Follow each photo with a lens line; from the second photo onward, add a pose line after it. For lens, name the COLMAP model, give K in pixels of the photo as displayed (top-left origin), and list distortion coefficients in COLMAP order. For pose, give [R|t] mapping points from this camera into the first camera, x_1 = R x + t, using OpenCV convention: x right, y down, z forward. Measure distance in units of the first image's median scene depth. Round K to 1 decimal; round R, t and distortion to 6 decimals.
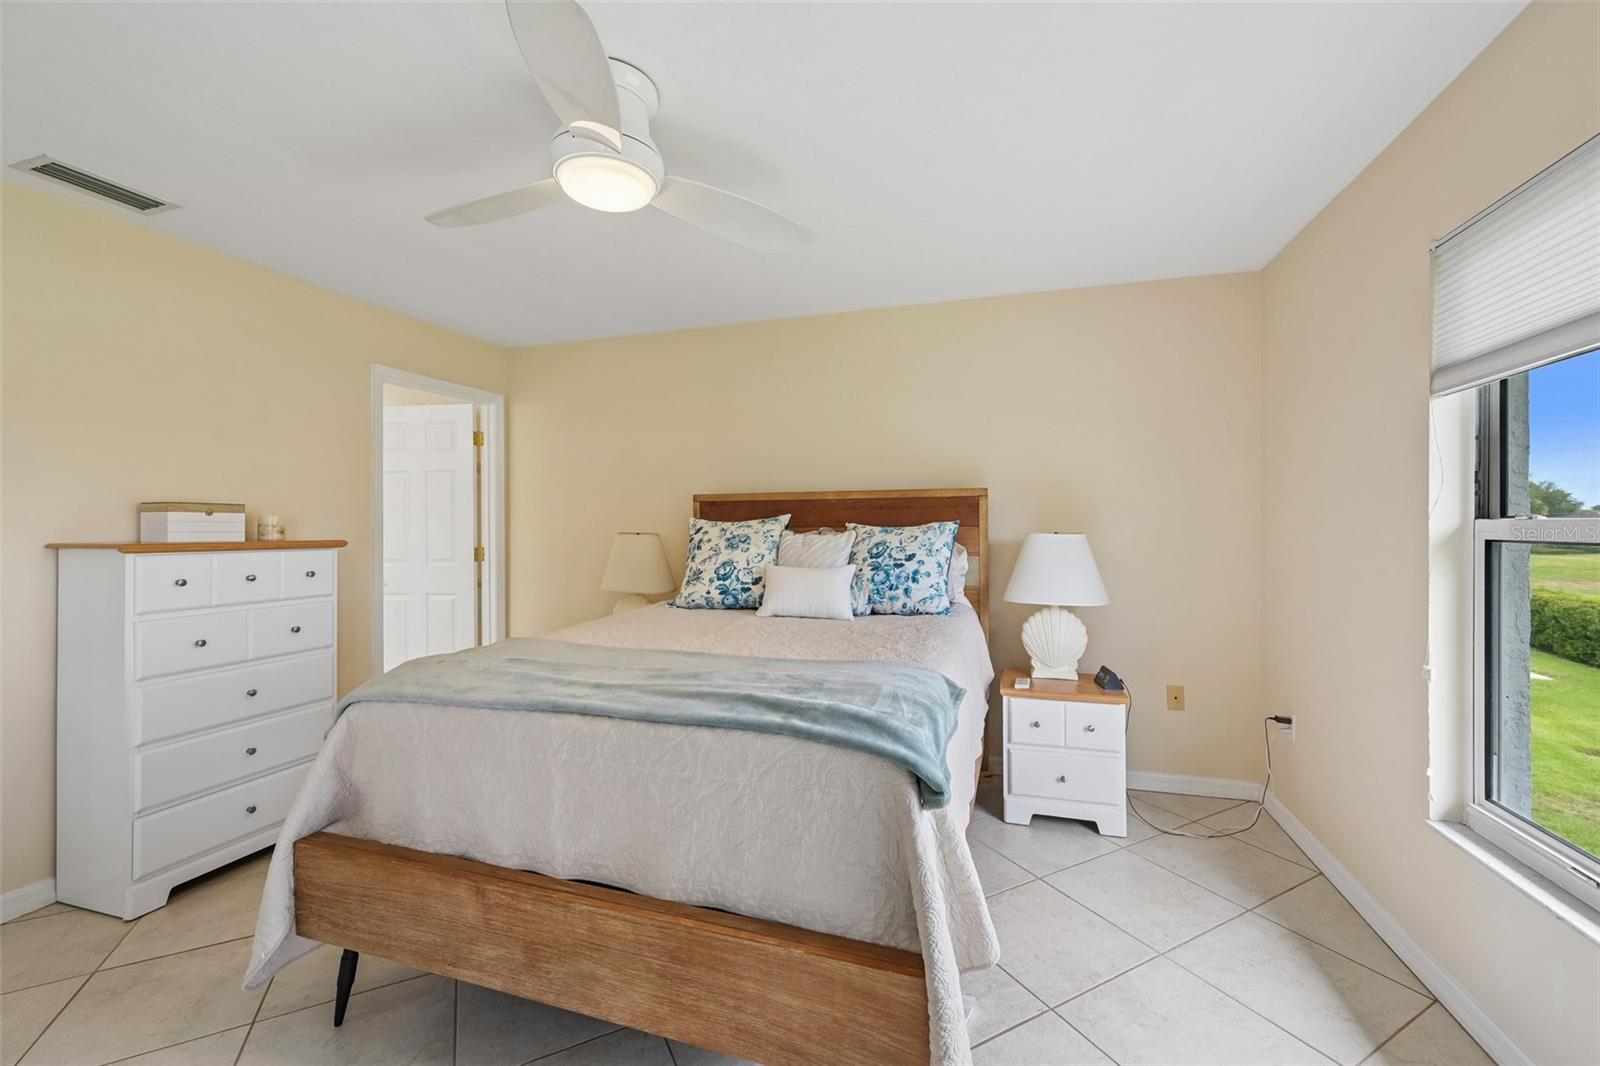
lens RADIAL K [[643.7, 0, 803.7], [0, 643.7, 523.9], [0, 0, 1]] dist [0.000947, 0.000034]
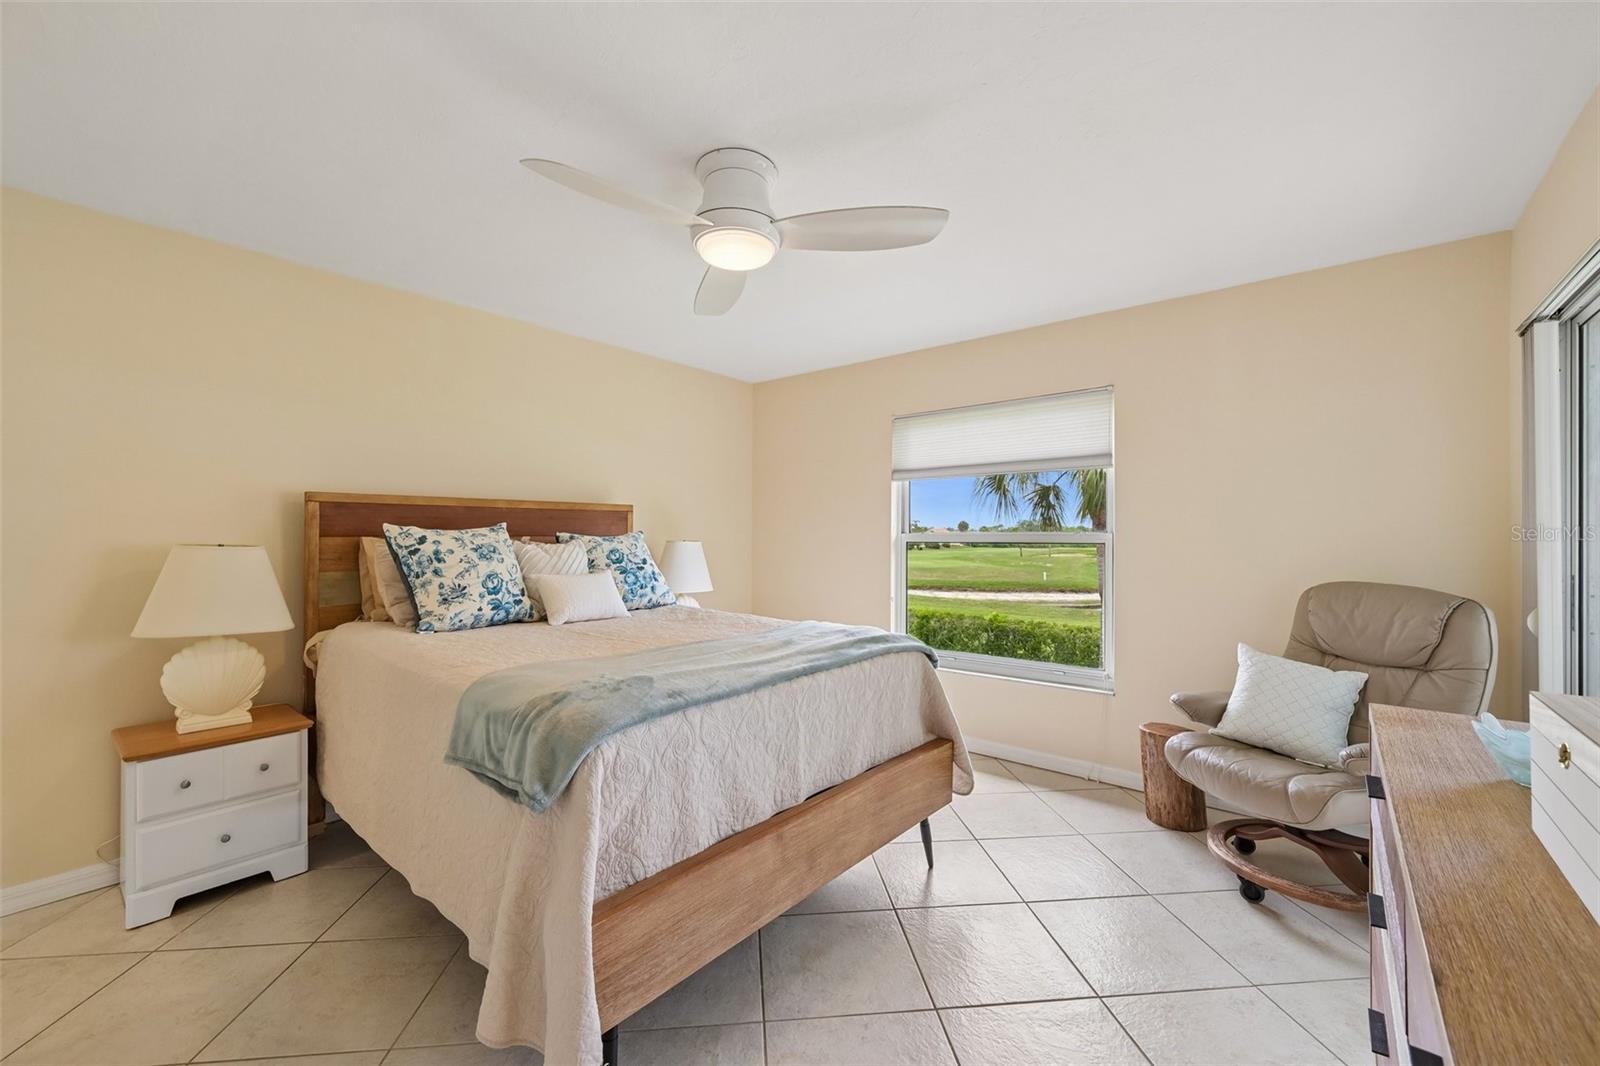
lens RADIAL K [[638.3, 0, 801.8], [0, 638.3, 536.2], [0, 0, 1]] dist [0.000858, -0.000031]
pose [[0.380389, 0.003698, 0.924819, -0.799528], [-0.004336, 0.999988, -0.002216, 0.005633], [-0.924817, -0.003167, 0.380400, 0.256453]]
